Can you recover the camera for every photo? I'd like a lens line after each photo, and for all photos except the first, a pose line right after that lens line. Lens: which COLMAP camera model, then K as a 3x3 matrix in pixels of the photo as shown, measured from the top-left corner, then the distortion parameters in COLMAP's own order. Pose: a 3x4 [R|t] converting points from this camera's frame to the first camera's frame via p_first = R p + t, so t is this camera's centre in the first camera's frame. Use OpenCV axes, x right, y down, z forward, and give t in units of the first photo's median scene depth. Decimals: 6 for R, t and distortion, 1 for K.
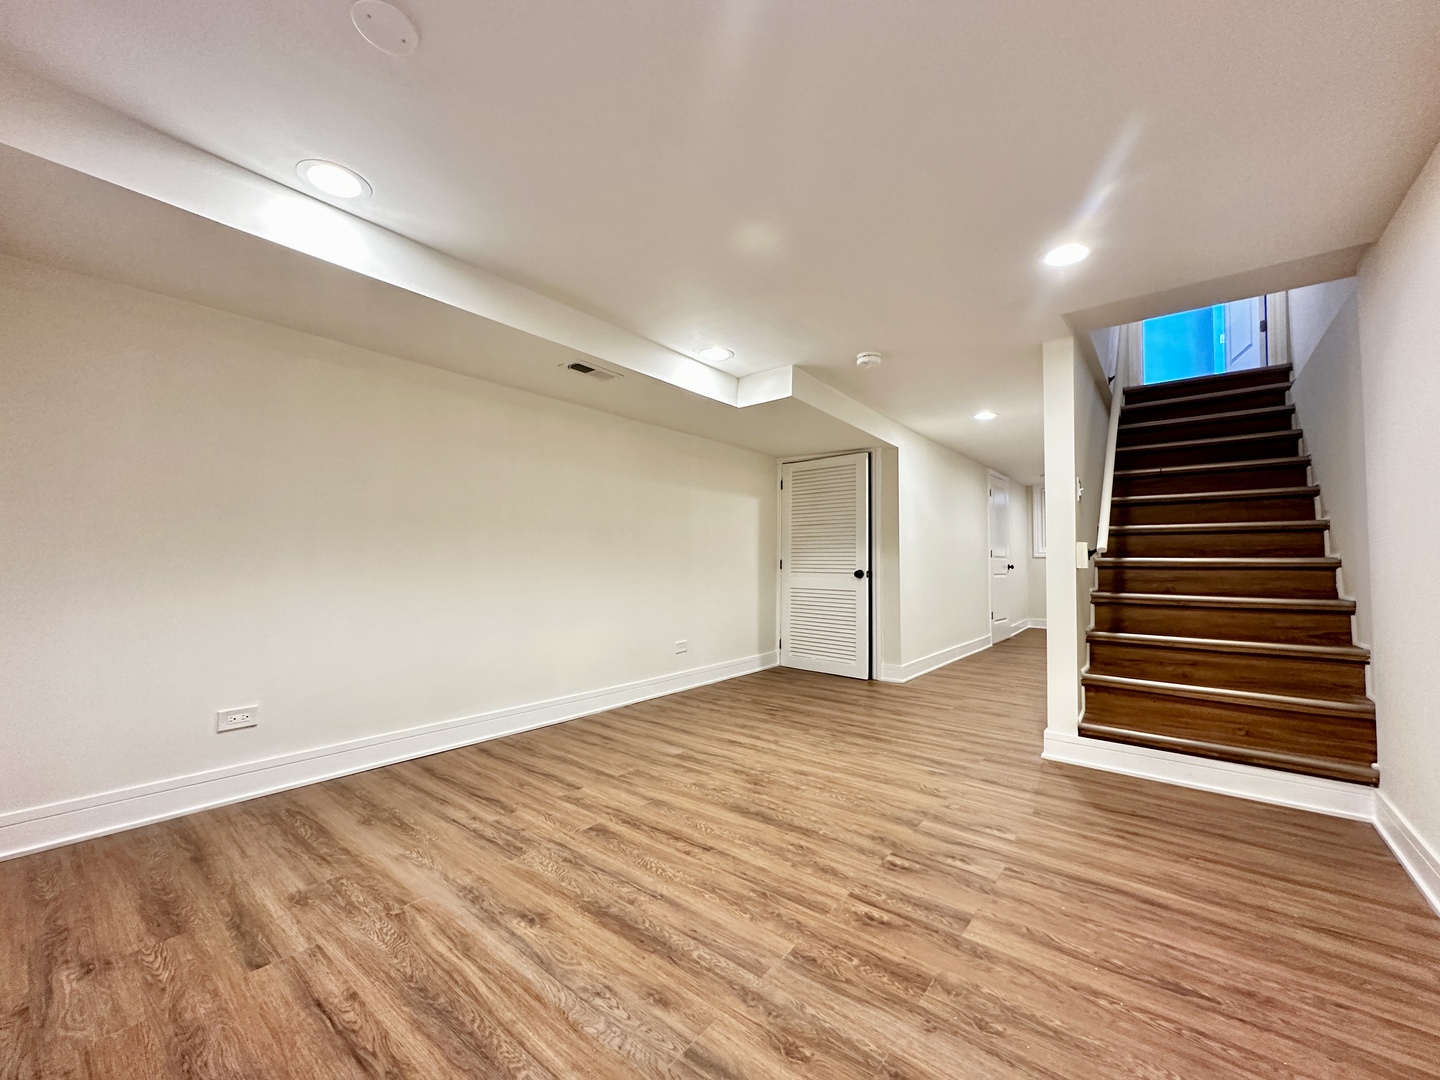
lens RADIAL K [[571.4, 0, 717.4], [0, 571.4, 542.3], [0, 0, 1]] dist [-0.002192, 0.000653]
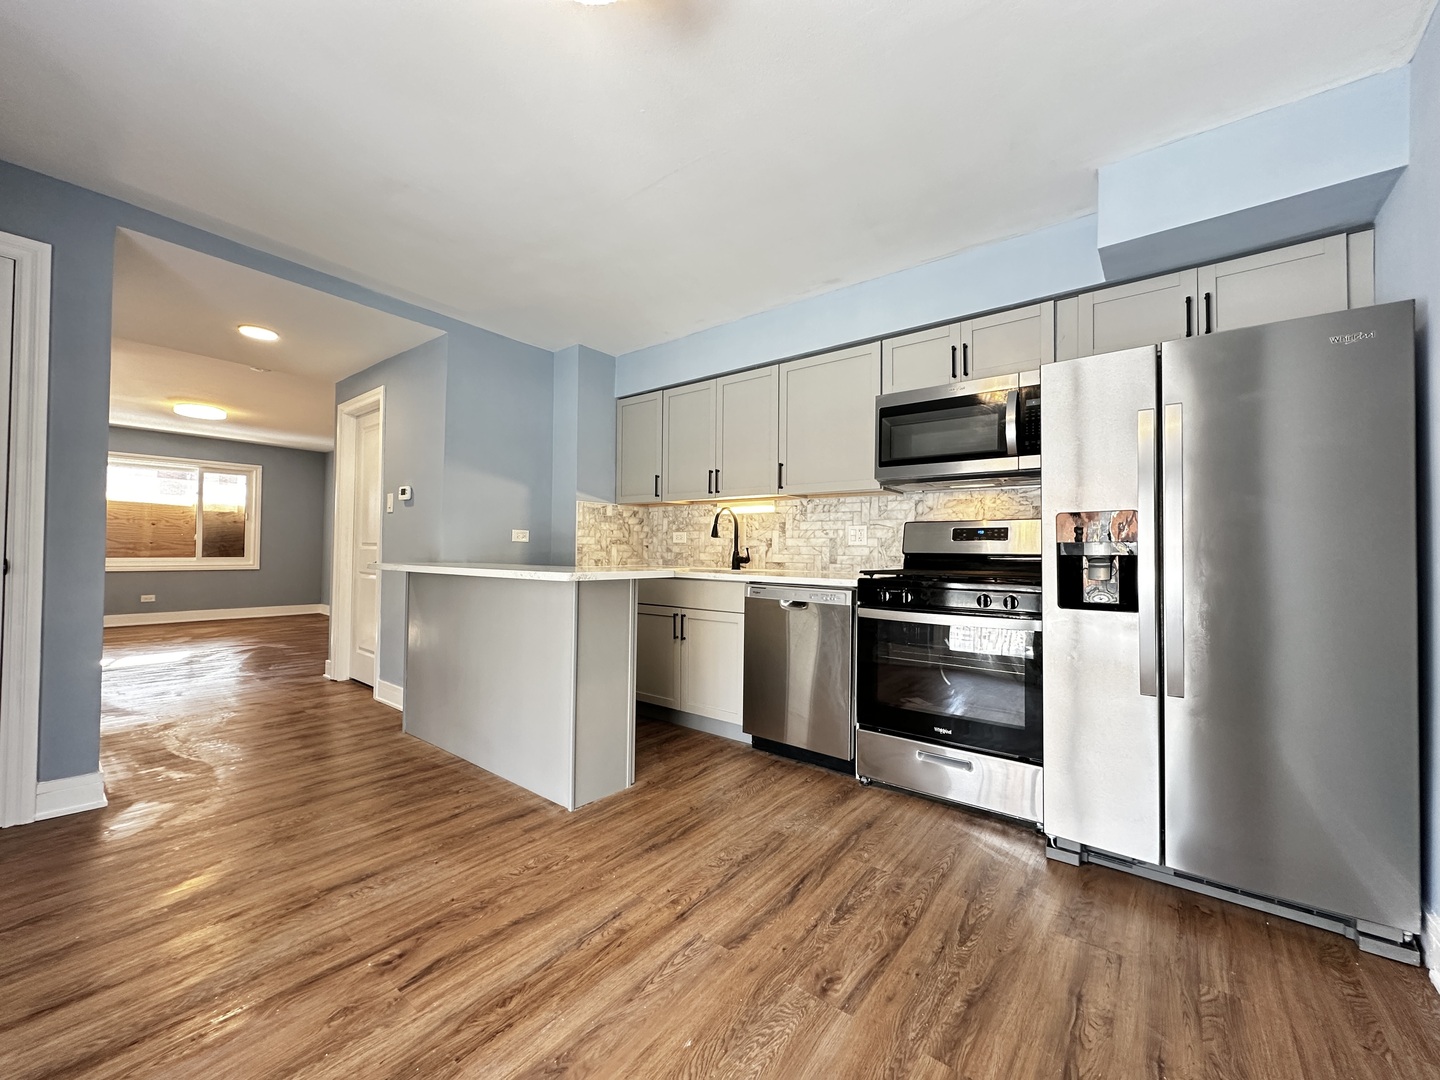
lens RADIAL K [[571.4, 0, 721.1], [0, 571.4, 538.7], [0, 0, 1]] dist [-0.002192, 0.000653]
pose [[0.012417, -0.026355, -0.999576, 1.445765], [0.018552, 0.999487, -0.026122, 0.018177], [0.999751, -0.018220, 0.012900, 1.582138]]
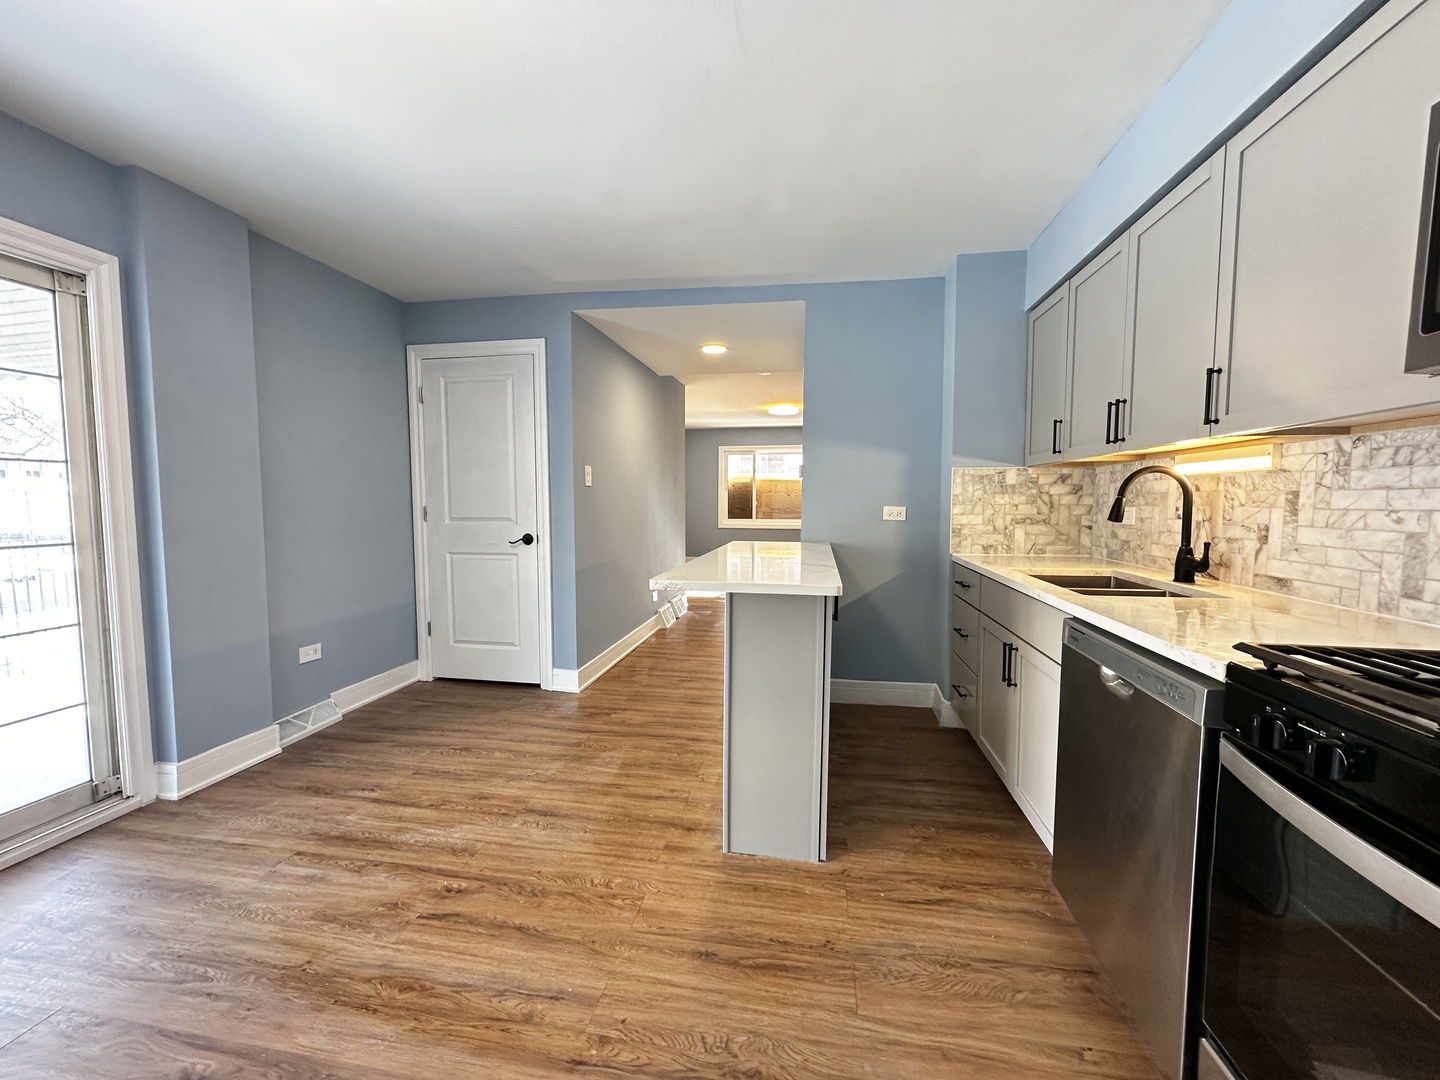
lens RADIAL K [[571.4, 0, 721.9], [0, 571.4, 541.6], [0, 0, 1]] dist [-0.002192, 0.000653]
pose [[-0.870665, 0.027980, -0.491080, 0.398954], [0.007947, 0.999051, 0.042833, -0.080872], [0.491812, 0.033390, -0.870061, 2.397837]]
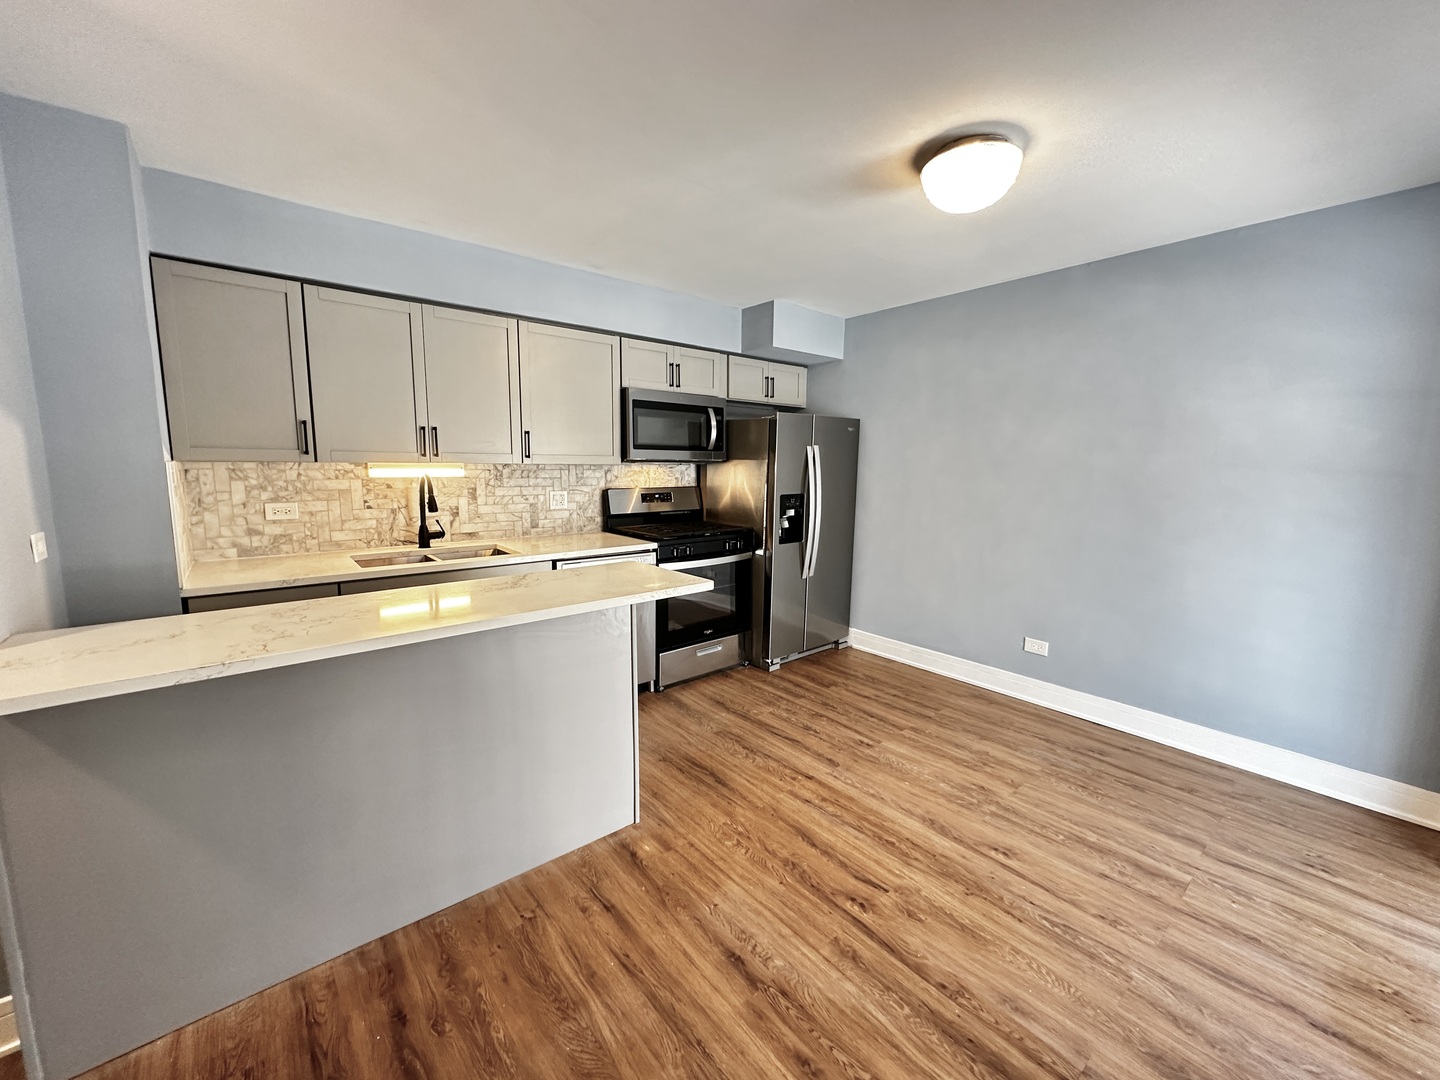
lens RADIAL K [[571.4, 0, 721.5], [0, 571.4, 538.6], [0, 0, 1]] dist [-0.002192, 0.000653]
pose [[0.981722, 0.029932, -0.187953, 0.220205], [0.000771, 0.986921, 0.161200, -0.310721], [0.190320, -0.158399, 0.968859, -0.326033]]
